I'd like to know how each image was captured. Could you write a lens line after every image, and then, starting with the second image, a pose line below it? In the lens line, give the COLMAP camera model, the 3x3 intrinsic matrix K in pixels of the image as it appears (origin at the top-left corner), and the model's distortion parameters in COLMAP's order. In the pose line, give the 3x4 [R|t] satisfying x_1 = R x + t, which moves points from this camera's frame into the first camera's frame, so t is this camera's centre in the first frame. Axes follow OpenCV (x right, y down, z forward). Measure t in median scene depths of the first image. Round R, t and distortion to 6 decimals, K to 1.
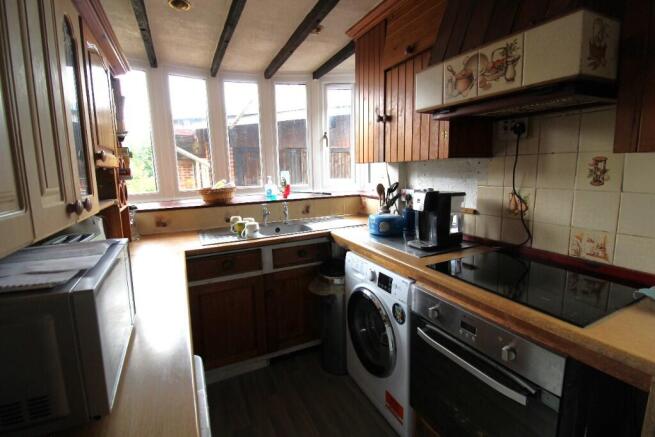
lens RADIAL K [[309.6, 0, 327.8], [0, 309.6, 214.0], [0, 0, 1]] dist [-0.004209, -0.001118]
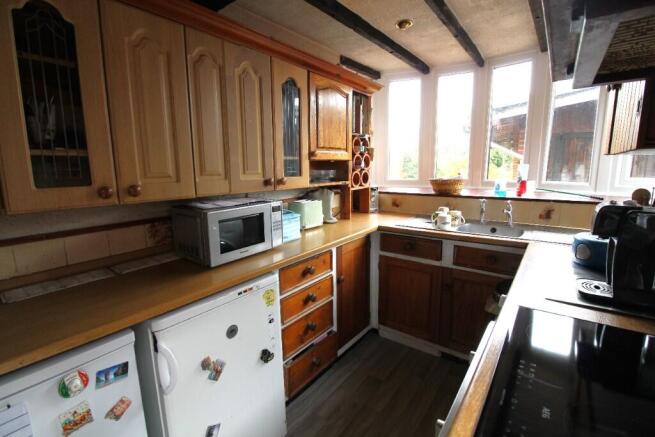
lens RADIAL K [[307.0, 0, 326.6], [0, 307.0, 214.6], [0, 0, 1]] dist [0.001541, -0.000209]
pose [[0.451364, 0.164845, -0.876981, 0.428146], [-0.130495, 0.984417, 0.117876, -0.037138], [0.882746, 0.061237, 0.465842, 0.169196]]
